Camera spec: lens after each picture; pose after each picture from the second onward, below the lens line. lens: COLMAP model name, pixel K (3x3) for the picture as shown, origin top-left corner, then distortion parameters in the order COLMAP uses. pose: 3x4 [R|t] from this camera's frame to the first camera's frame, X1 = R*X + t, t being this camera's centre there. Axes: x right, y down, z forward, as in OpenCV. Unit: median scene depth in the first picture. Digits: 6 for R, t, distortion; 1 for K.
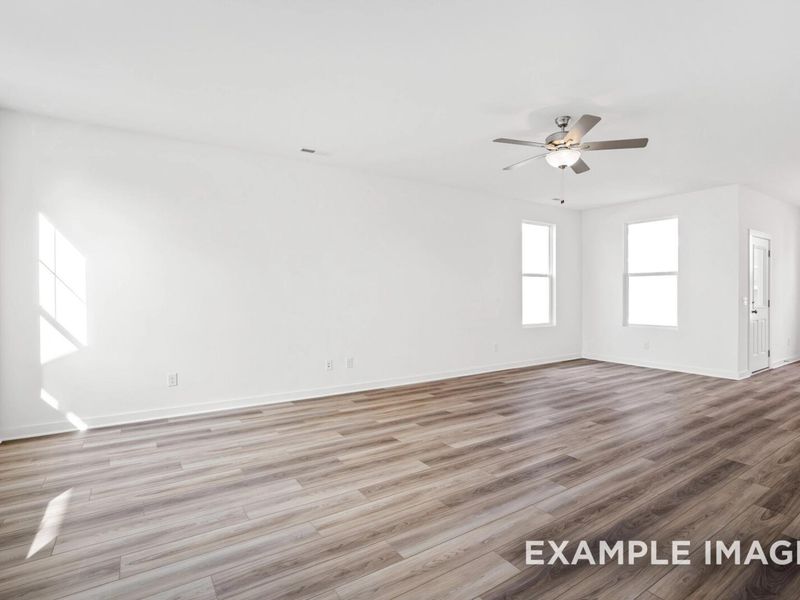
lens RADIAL K [[411.6, 0, 402.9], [0, 411.6, 298.3], [0, 0, 1]] dist [-0.027400, 0.000505]
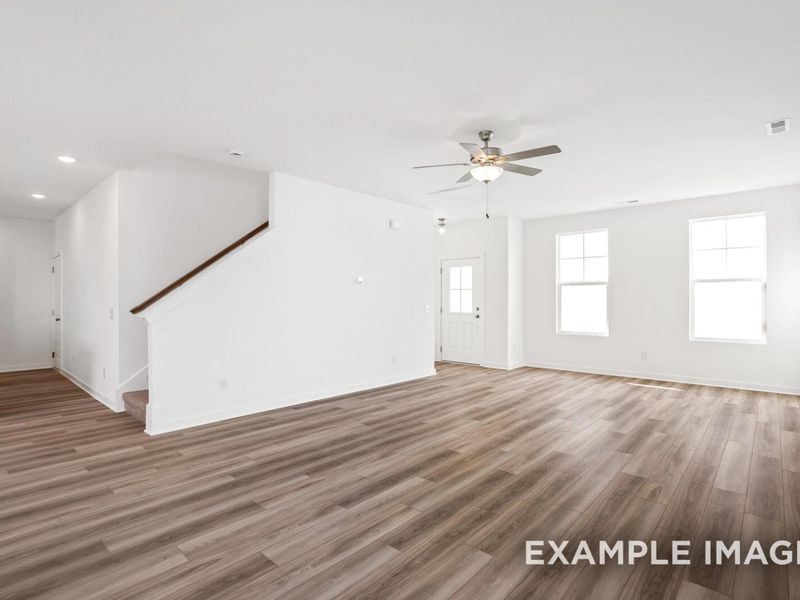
lens RADIAL K [[419.1, 0, 404.1], [0, 419.1, 299.7], [0, 0, 1]] dist [-0.021373, 0.000666]
pose [[-0.965747, 0.003527, -0.259460, 0.913531], [0.001068, 0.999953, 0.009619, -0.037512], [0.259482, 0.009012, -0.965706, 2.068226]]
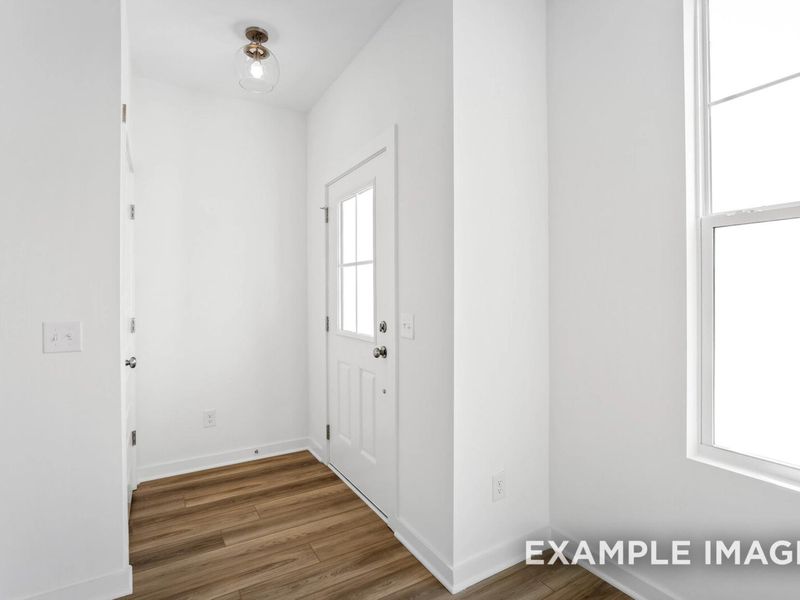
lens RADIAL K [[411.6, 0, 402.9], [0, 411.6, 298.3], [0, 0, 1]] dist [-0.027400, 0.000505]
pose [[-0.999499, 0.006039, 0.031056, -0.140610], [0.006545, 0.999847, 0.016234, -0.020833], [-0.030953, 0.016429, -0.999386, 0.592305]]
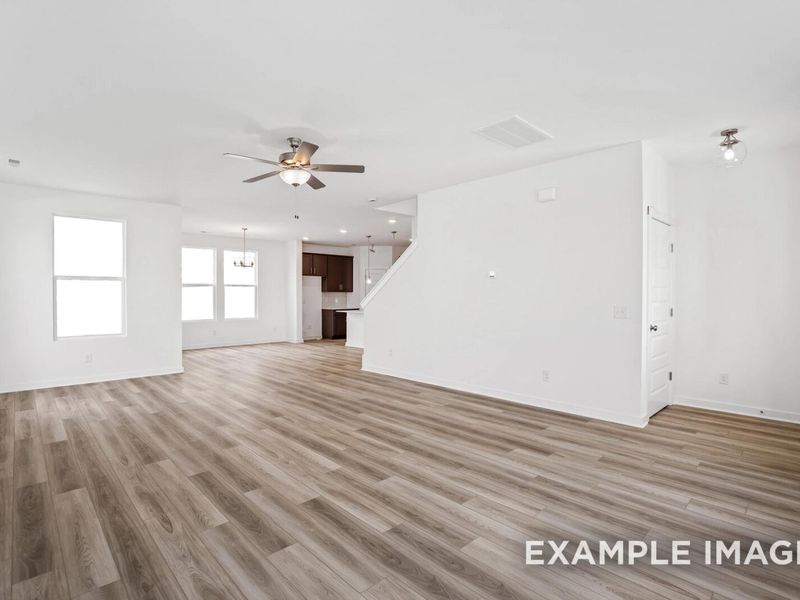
lens RADIAL K [[411.6, 0, 402.9], [0, 411.6, 298.3], [0, 0, 1]] dist [-0.027400, 0.000505]
pose [[-0.182475, -0.003045, 0.983206, -0.775730], [0.010786, 0.999929, 0.005099, -0.024501], [-0.983151, 0.011535, -0.182429, 0.970135]]
